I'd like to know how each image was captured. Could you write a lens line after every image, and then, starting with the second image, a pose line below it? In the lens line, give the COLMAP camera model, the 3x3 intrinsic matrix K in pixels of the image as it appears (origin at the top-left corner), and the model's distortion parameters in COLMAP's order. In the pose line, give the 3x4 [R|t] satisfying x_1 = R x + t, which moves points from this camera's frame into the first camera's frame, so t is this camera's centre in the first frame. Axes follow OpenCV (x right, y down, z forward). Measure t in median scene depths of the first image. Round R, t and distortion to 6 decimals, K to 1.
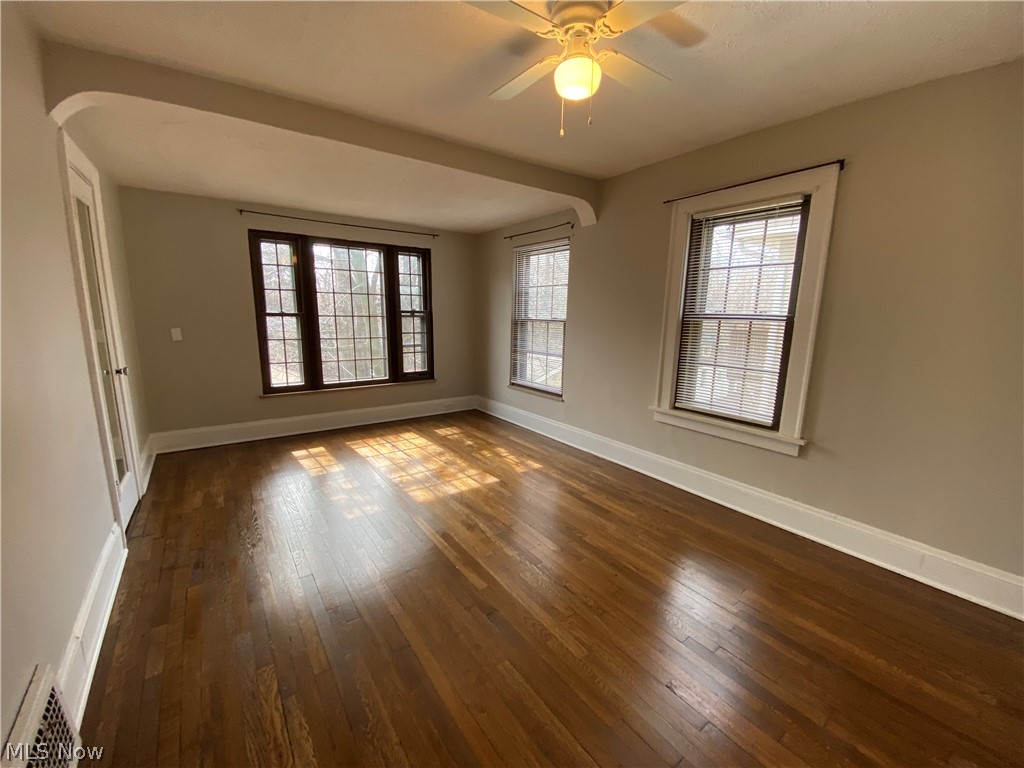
lens RADIAL K [[414.5, 0, 508.5], [0, 414.5, 389.0], [0, 0, 1]] dist [0.012167, -0.015413]
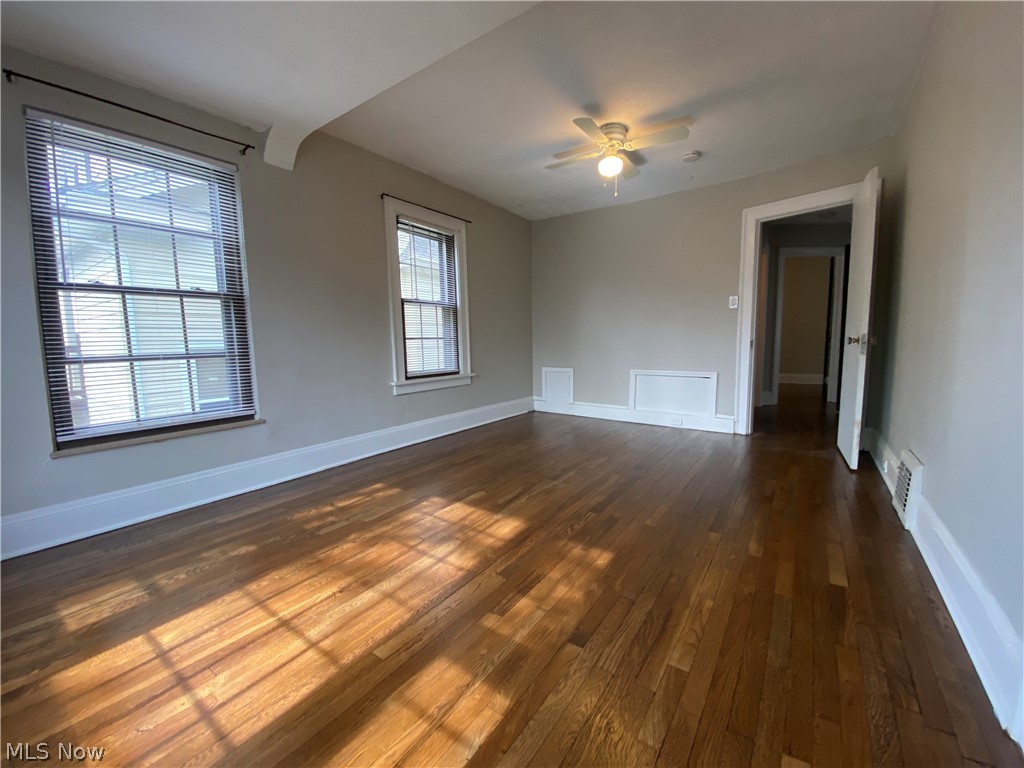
lens RADIAL K [[414.5, 0, 511.8], [0, 414.5, 390.0], [0, 0, 1]] dist [0.012167, -0.015413]
pose [[-0.340528, -0.128295, 0.931440, -0.852645], [0.180863, 0.963208, 0.198793, -0.109465], [-0.922675, 0.236157, -0.304795, 1.182824]]
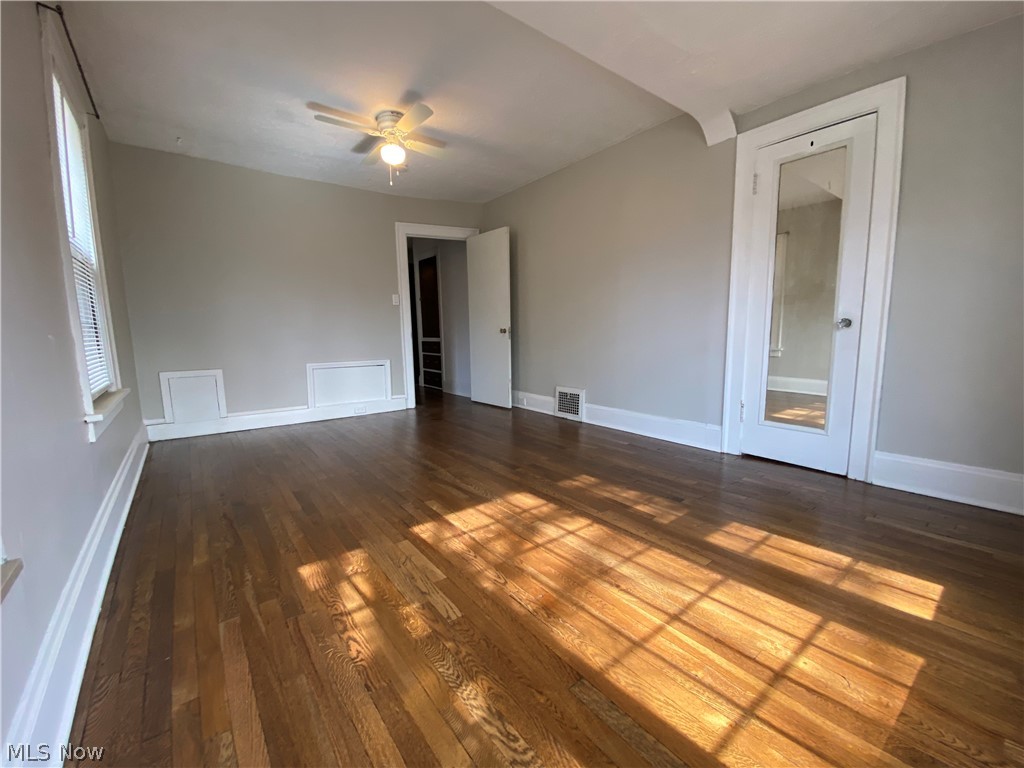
lens RADIAL K [[414.5, 0, 513.8], [0, 414.5, 379.4], [0, 0, 1]] dist [0.012167, -0.015413]
pose [[-0.998849, 0.004460, -0.047761, -0.156054], [-0.010210, 0.953089, 0.302519, -0.177555], [0.046870, 0.302658, -0.951946, 1.682538]]
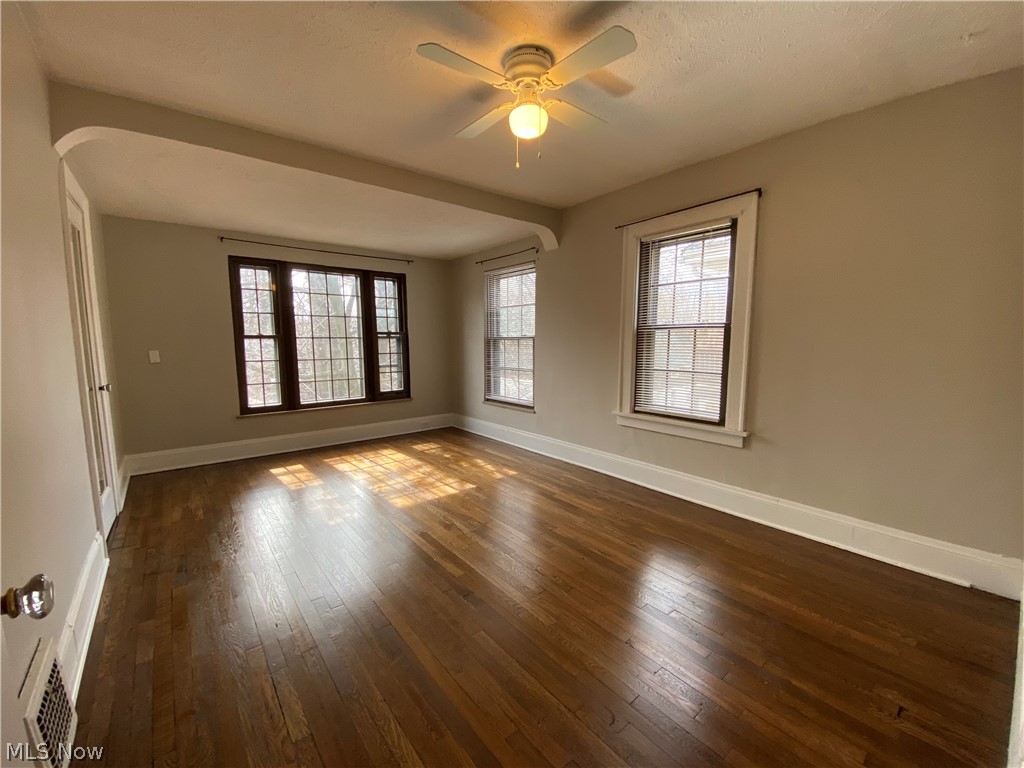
lens RADIAL K [[414.5, 0, 509.7], [0, 414.5, 388.5], [0, 0, 1]] dist [0.012167, -0.015413]
pose [[0.997932, -0.027274, 0.058204, 0.012094], [0.031141, 0.997293, -0.066603, 0.051757], [-0.056230, 0.068278, 0.996080, -0.072758]]
